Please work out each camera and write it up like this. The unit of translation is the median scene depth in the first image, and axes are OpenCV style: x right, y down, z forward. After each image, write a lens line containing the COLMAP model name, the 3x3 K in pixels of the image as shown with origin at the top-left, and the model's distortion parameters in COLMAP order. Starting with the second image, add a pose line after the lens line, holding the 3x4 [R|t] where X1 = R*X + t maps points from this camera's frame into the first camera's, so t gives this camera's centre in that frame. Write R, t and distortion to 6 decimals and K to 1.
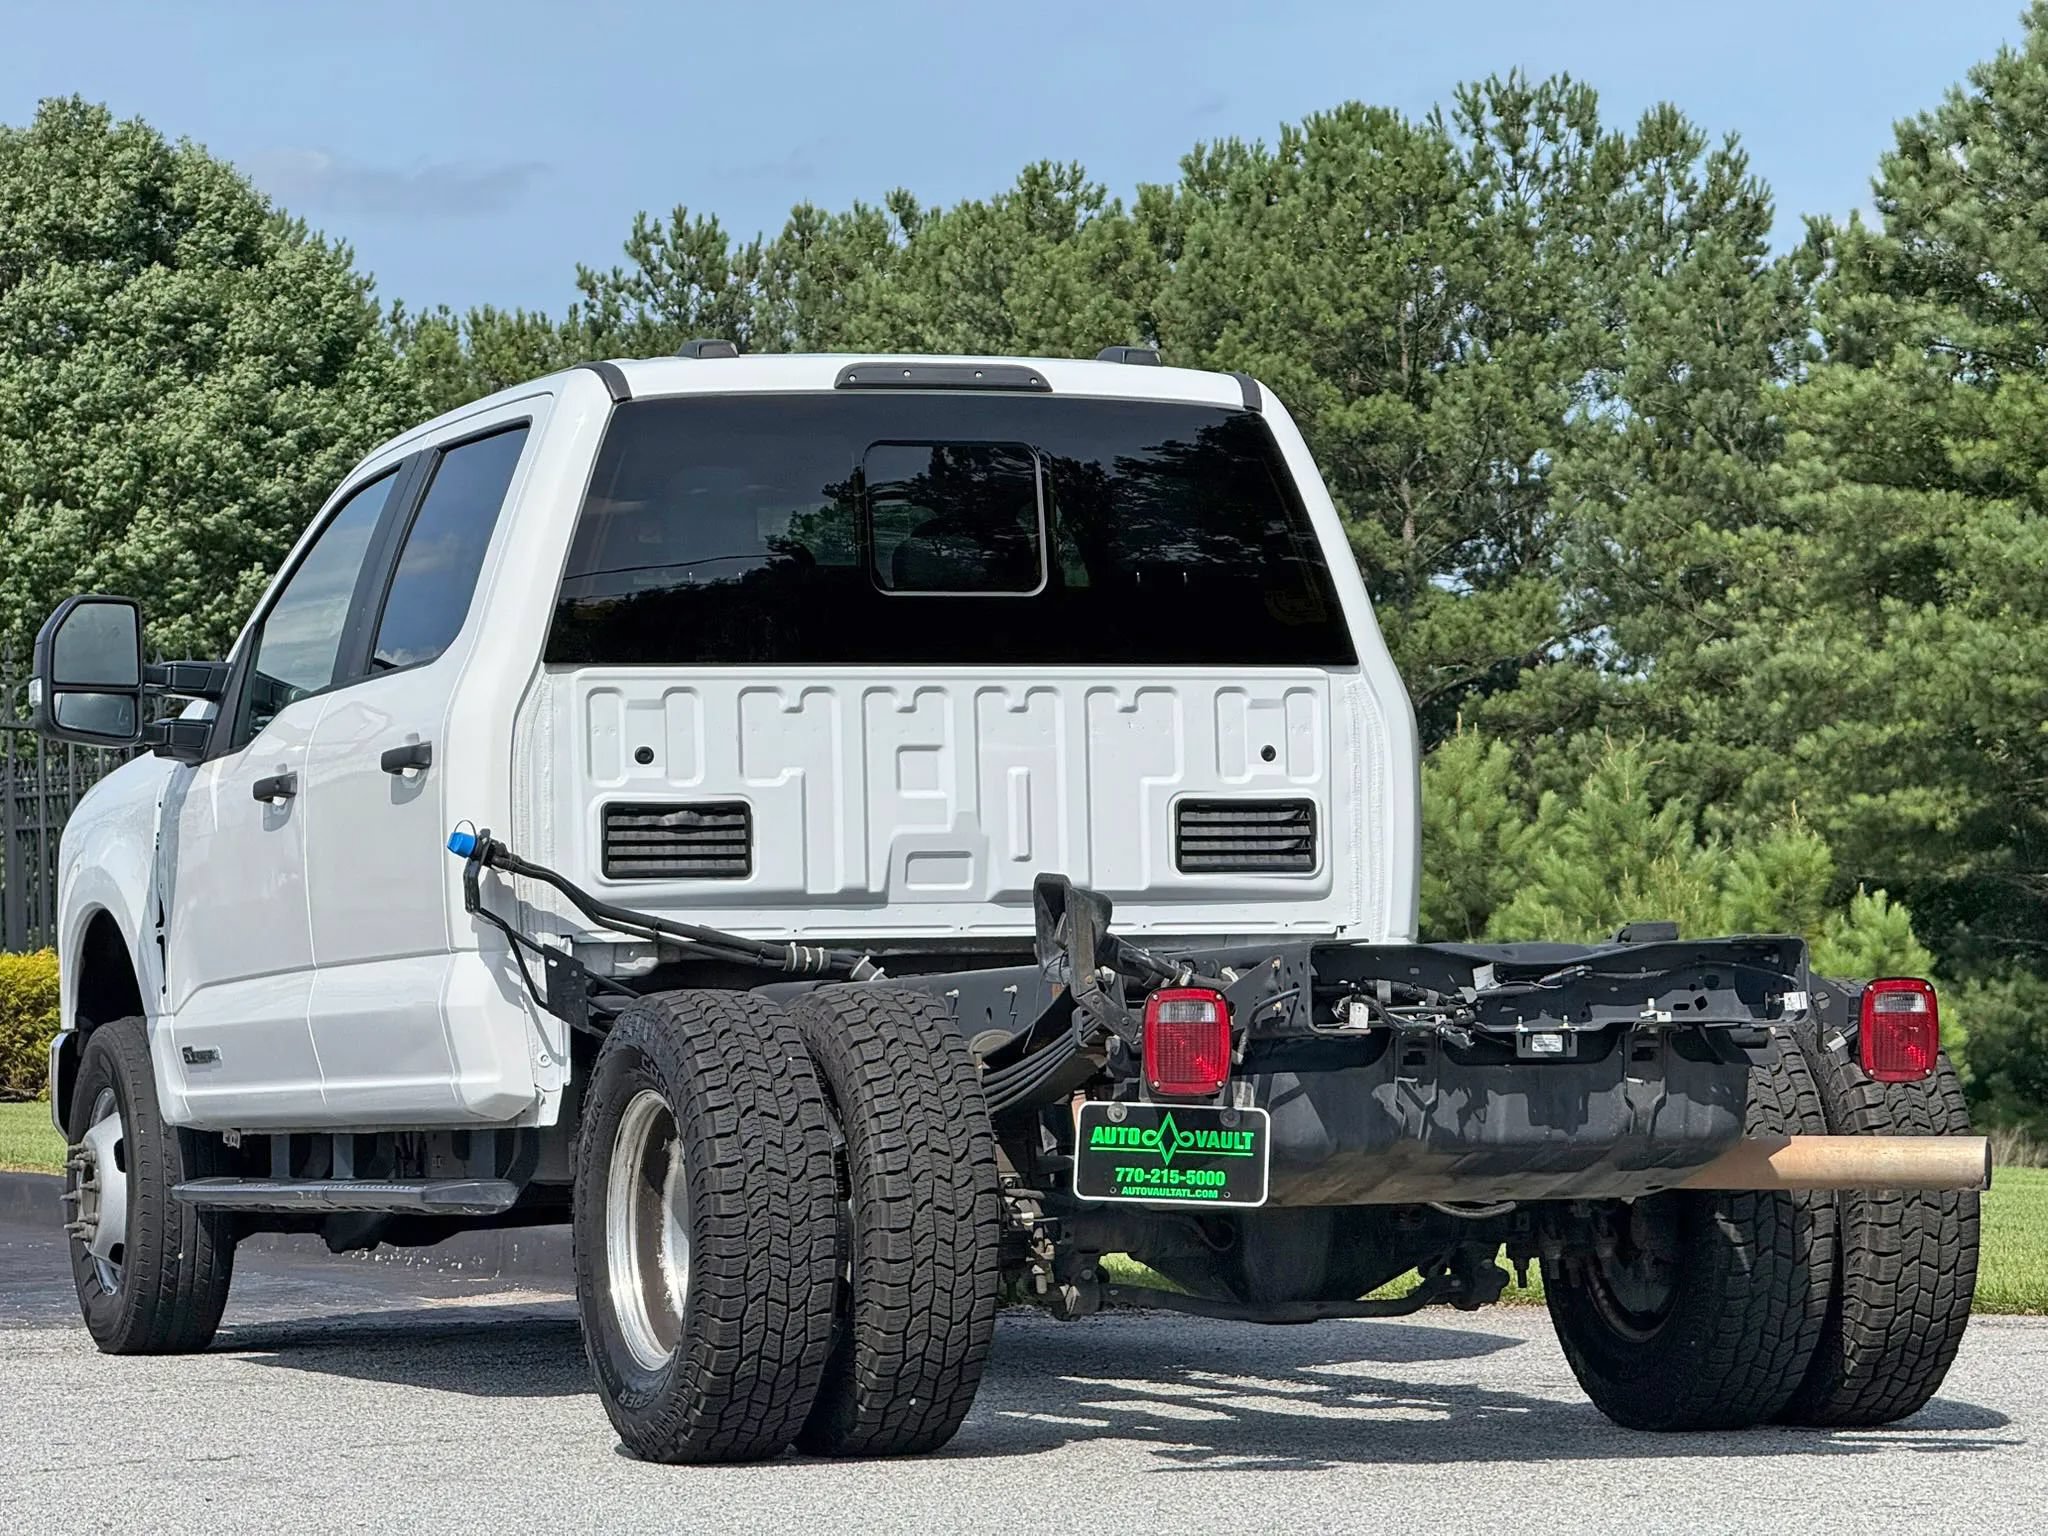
lens RADIAL K [[7223.2, 0, 1024.0], [0, 7223.2, 768.0], [0, 0, 1]] dist [0.265020, 0.901425]
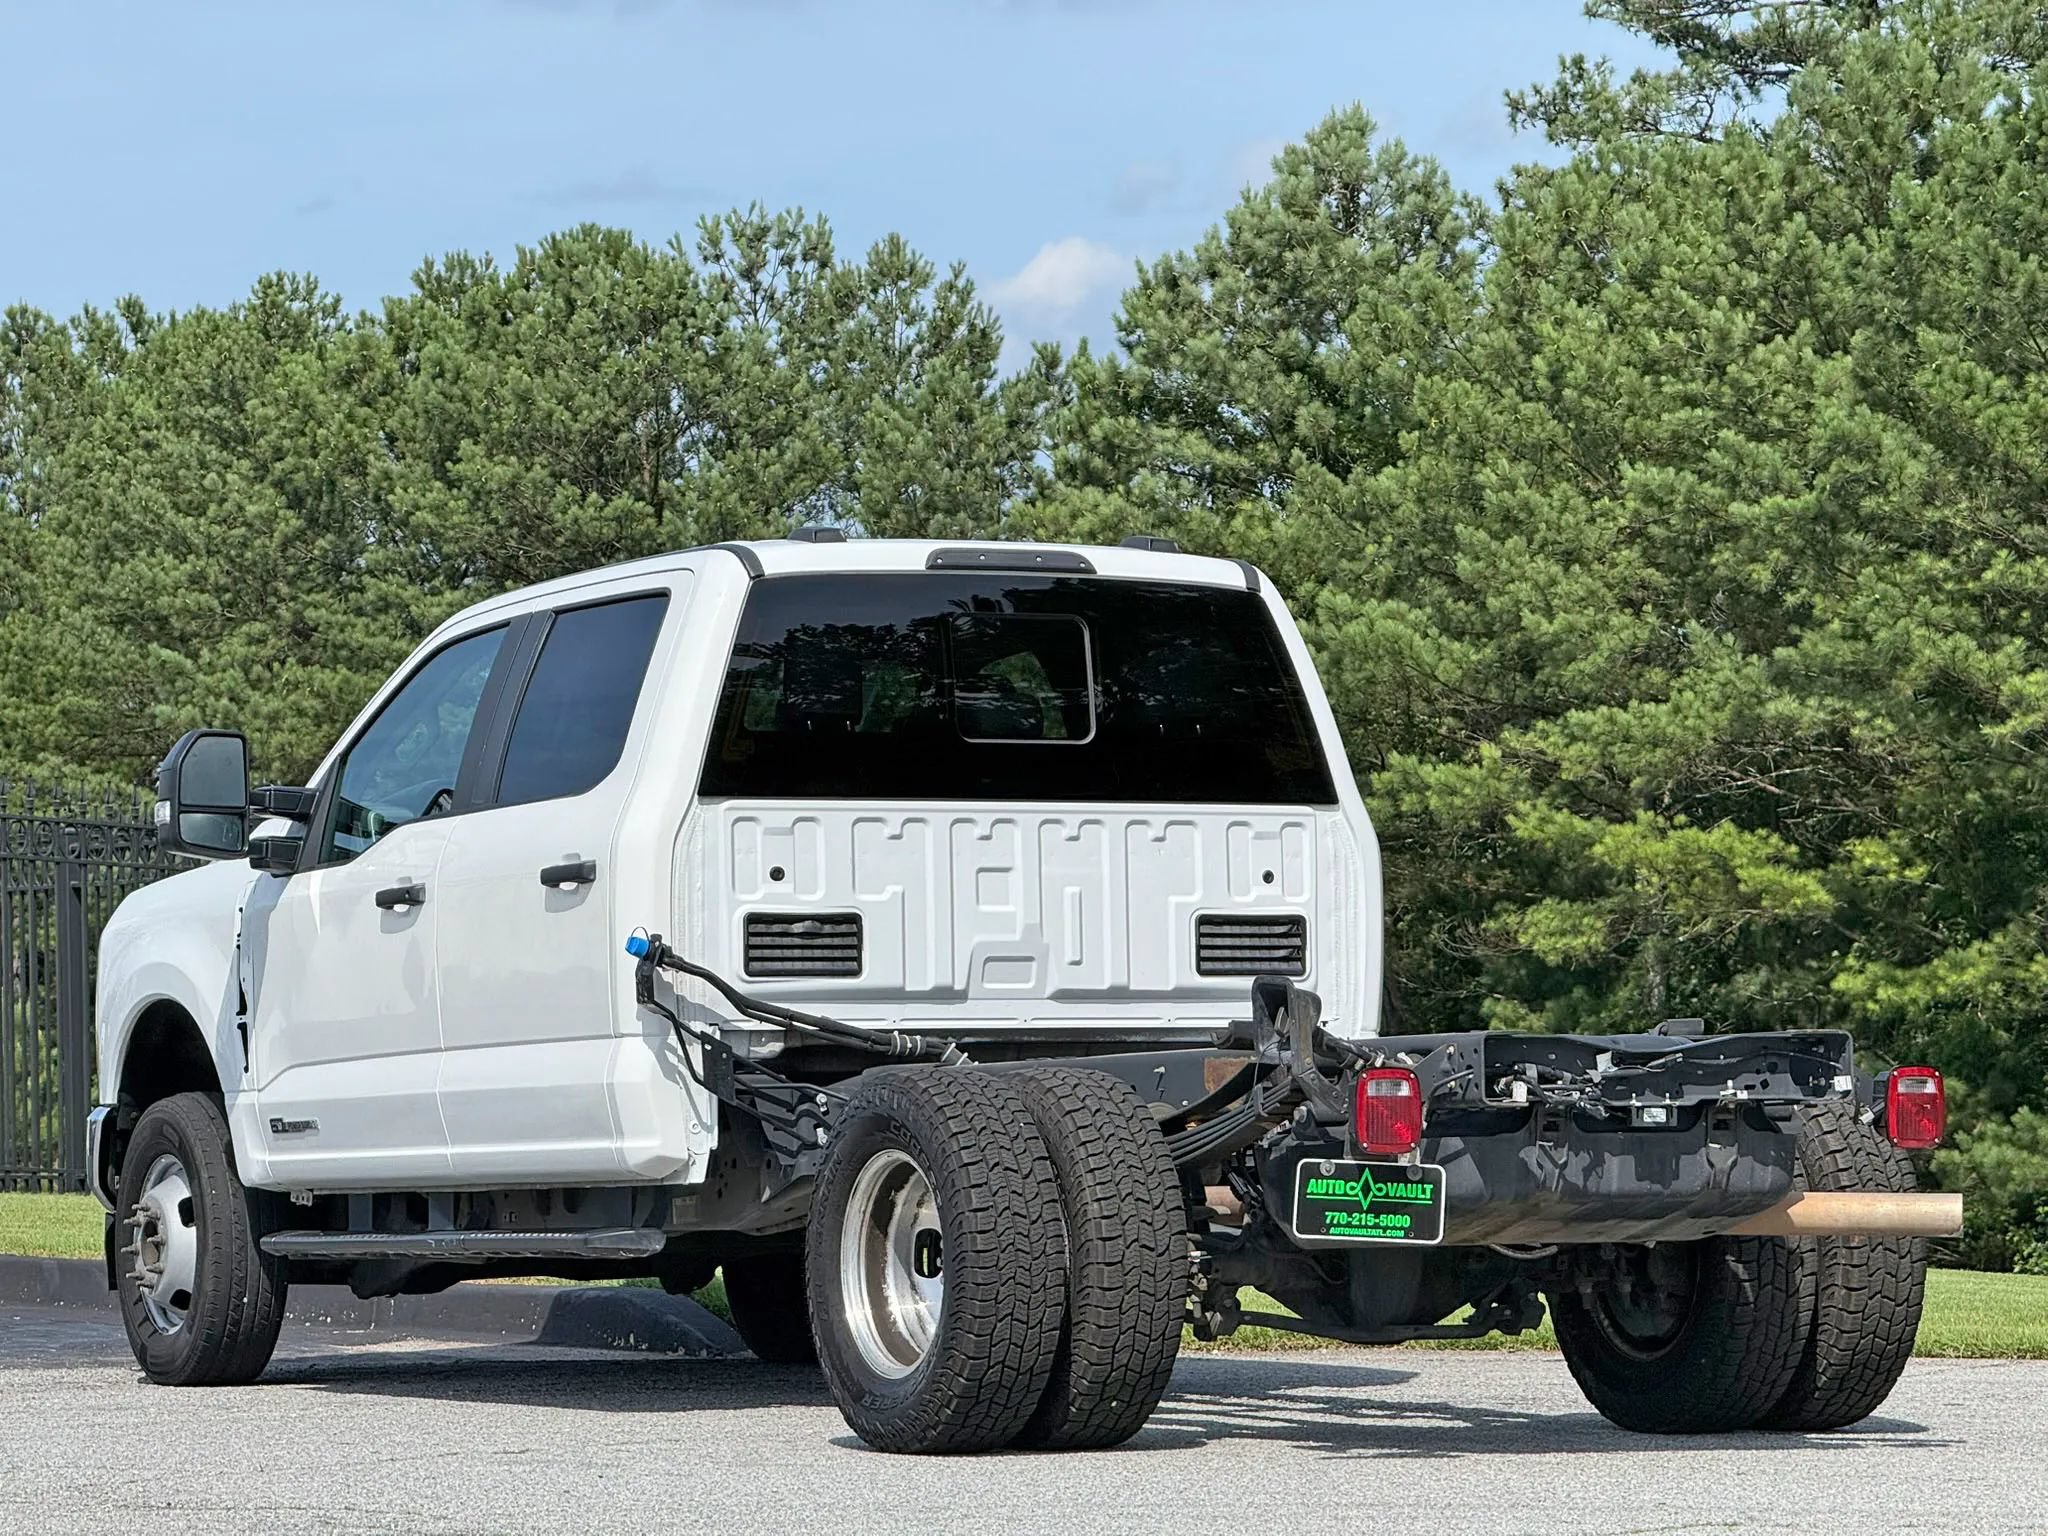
lens RADIAL K [[7223.2, 0, 1024.0], [0, 7223.2, 768.0], [0, 0, 1]] dist [0.265020, 0.901425]
pose [[0.992524, 0.012218, 0.121433, -0.157148], [-0.010469, 0.999832, -0.015028, -0.001721], [-0.121597, 0.013644, 0.992486, -0.192738]]
